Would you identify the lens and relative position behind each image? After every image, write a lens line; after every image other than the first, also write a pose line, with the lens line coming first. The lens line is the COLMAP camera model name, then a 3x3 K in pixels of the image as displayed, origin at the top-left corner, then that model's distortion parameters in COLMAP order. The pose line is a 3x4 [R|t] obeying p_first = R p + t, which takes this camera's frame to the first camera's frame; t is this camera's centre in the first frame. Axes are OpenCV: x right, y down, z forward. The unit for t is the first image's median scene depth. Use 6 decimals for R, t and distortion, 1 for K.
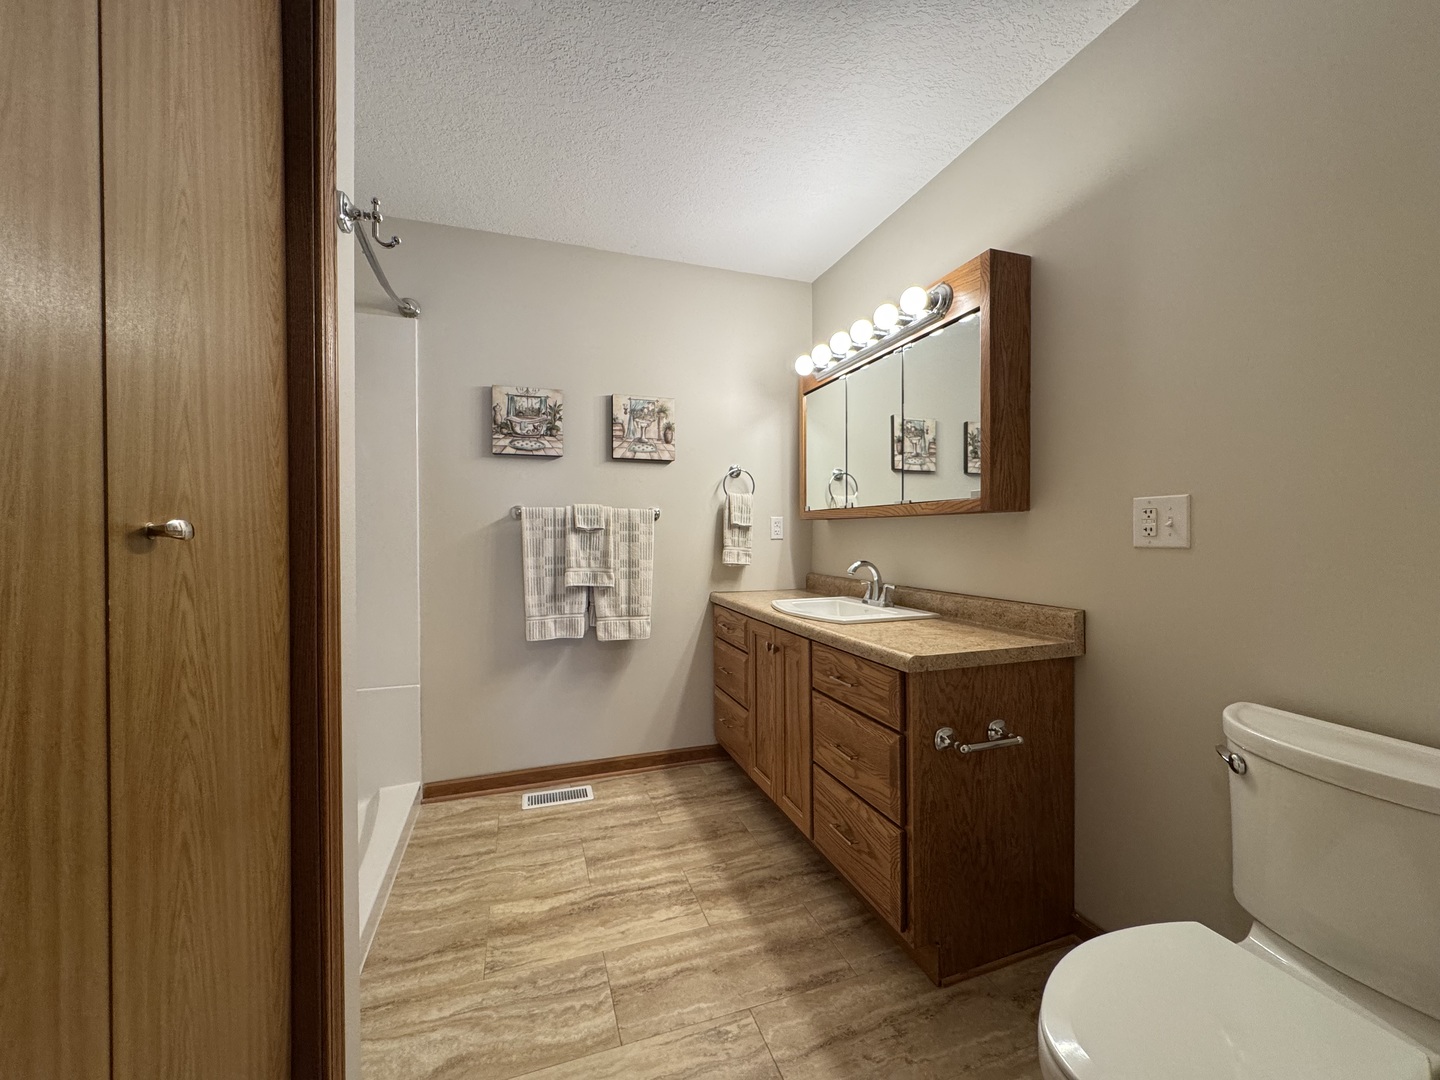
lens RADIAL K [[573.3, 0, 718.4], [0, 573.3, 538.4], [0, 0, 1]] dist [-0.003411, 0.000277]
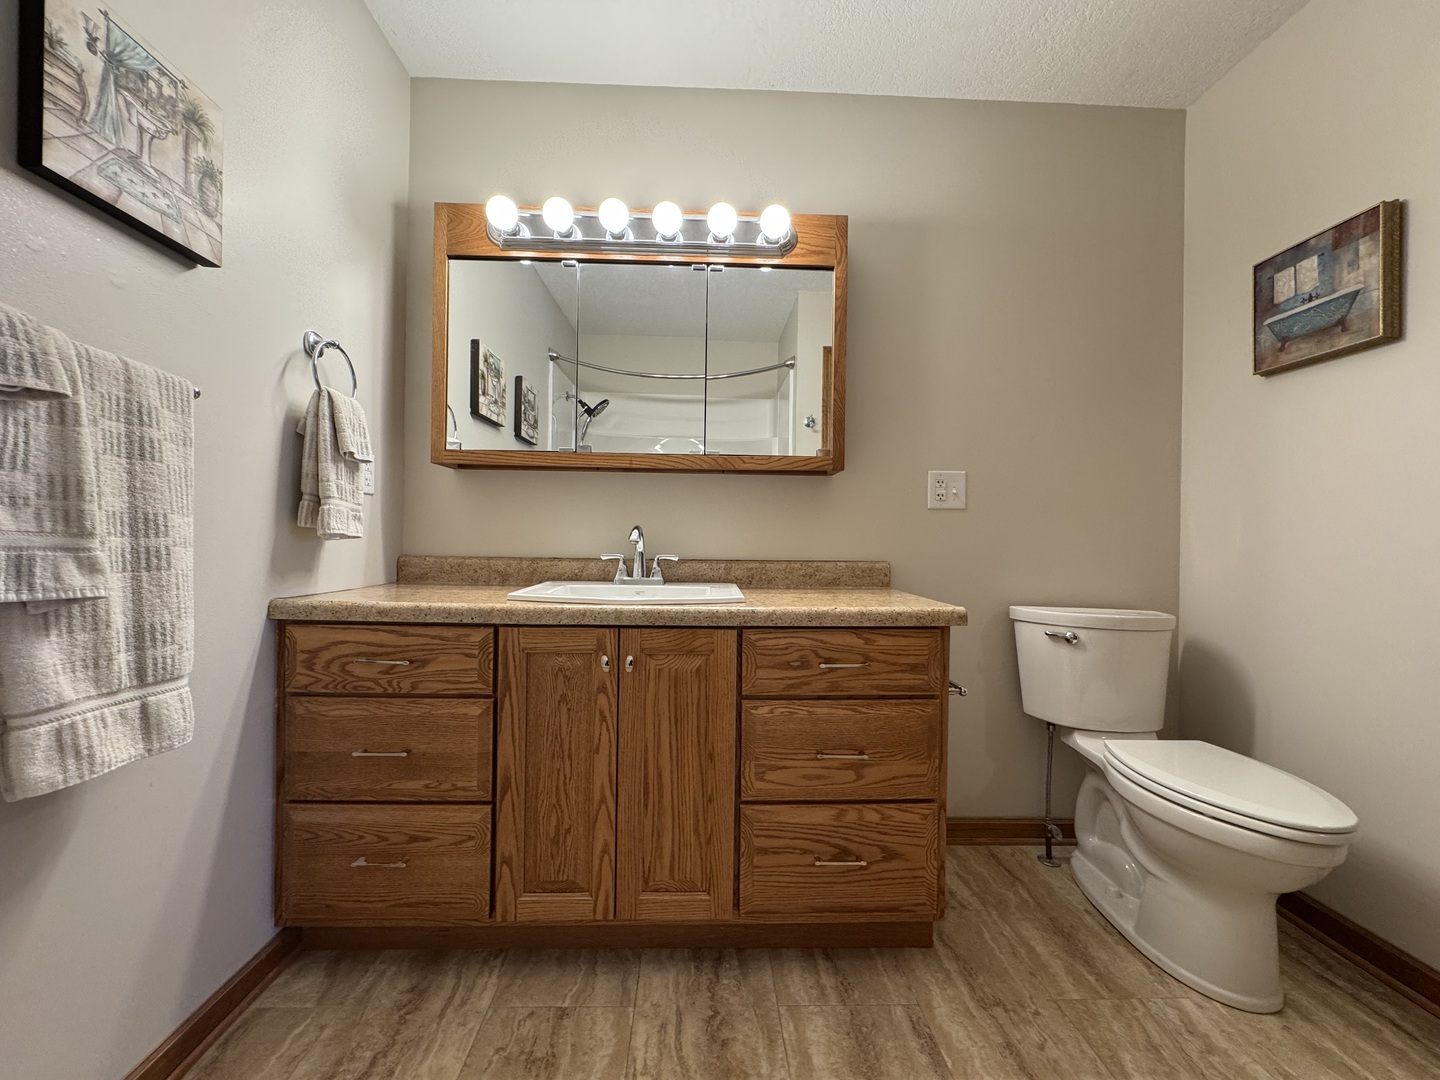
lens RADIAL K [[573.3, 0, 717.9], [0, 573.3, 538.3], [0, 0, 1]] dist [-0.003411, 0.000277]
pose [[0.291867, 0.008094, 0.956425, -0.376749], [-0.005903, 0.999960, -0.006661, 0.053408], [-0.956441, -0.003702, 0.291903, 0.605830]]
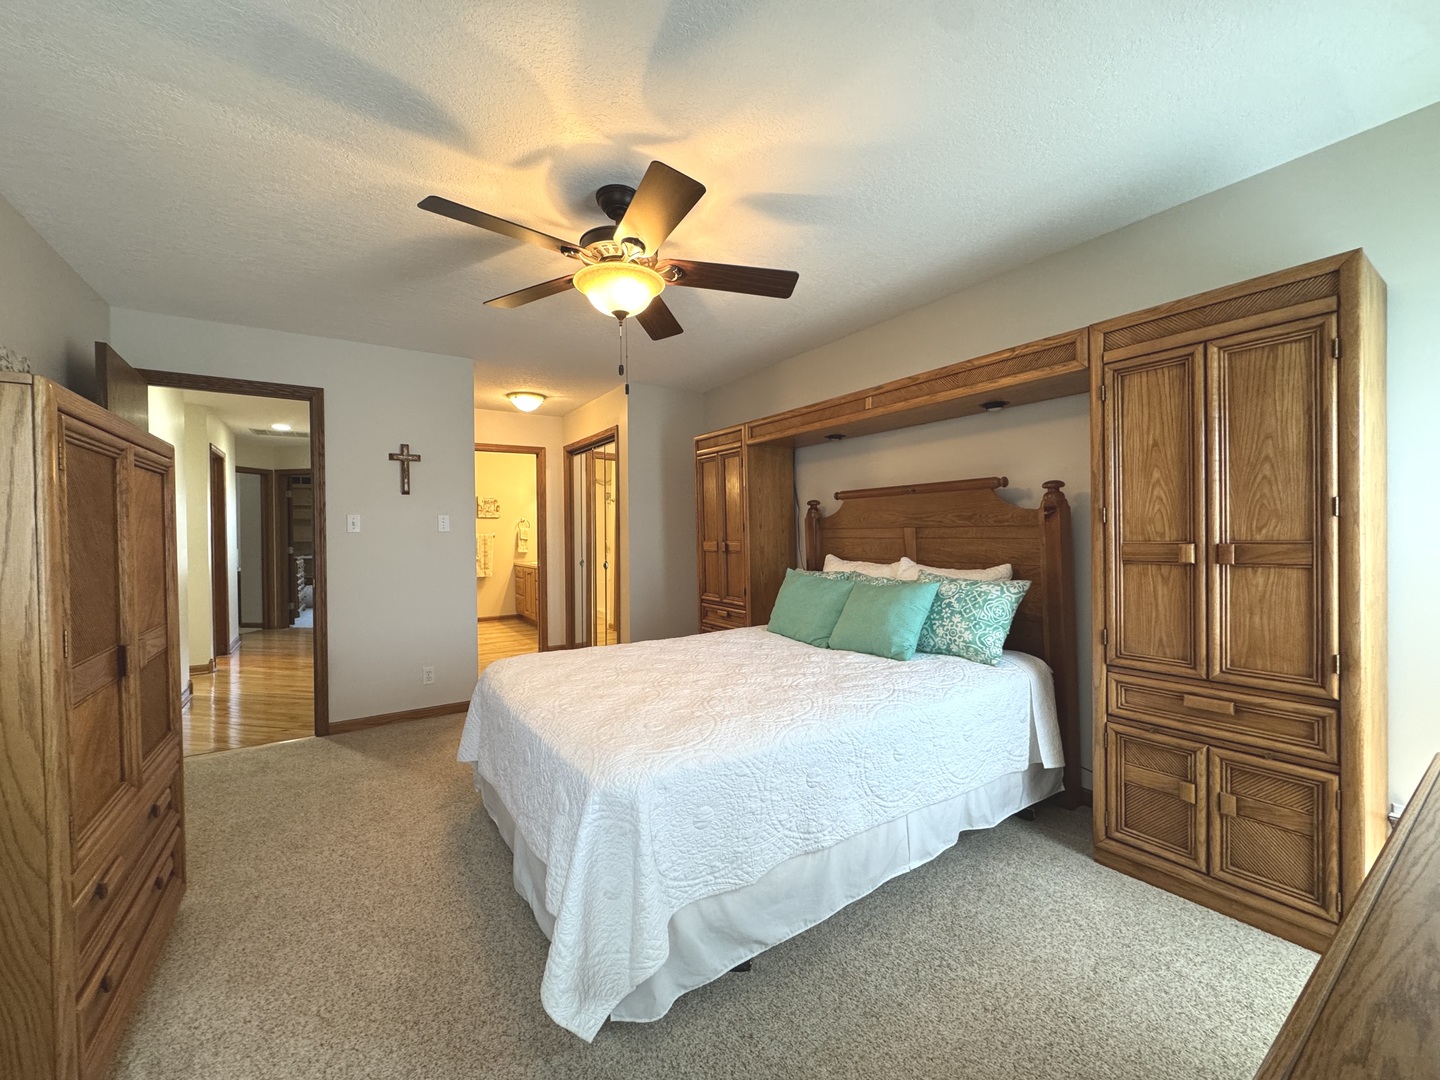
lens RADIAL K [[573.3, 0, 725.8], [0, 573.3, 541.4], [0, 0, 1]] dist [-0.003411, 0.000277]
pose [[0.968205, -0.008700, 0.250007, 0.343257], [0.008303, 0.999962, 0.002643, -0.009504], [-0.250021, -0.000483, 0.968240, -2.386322]]
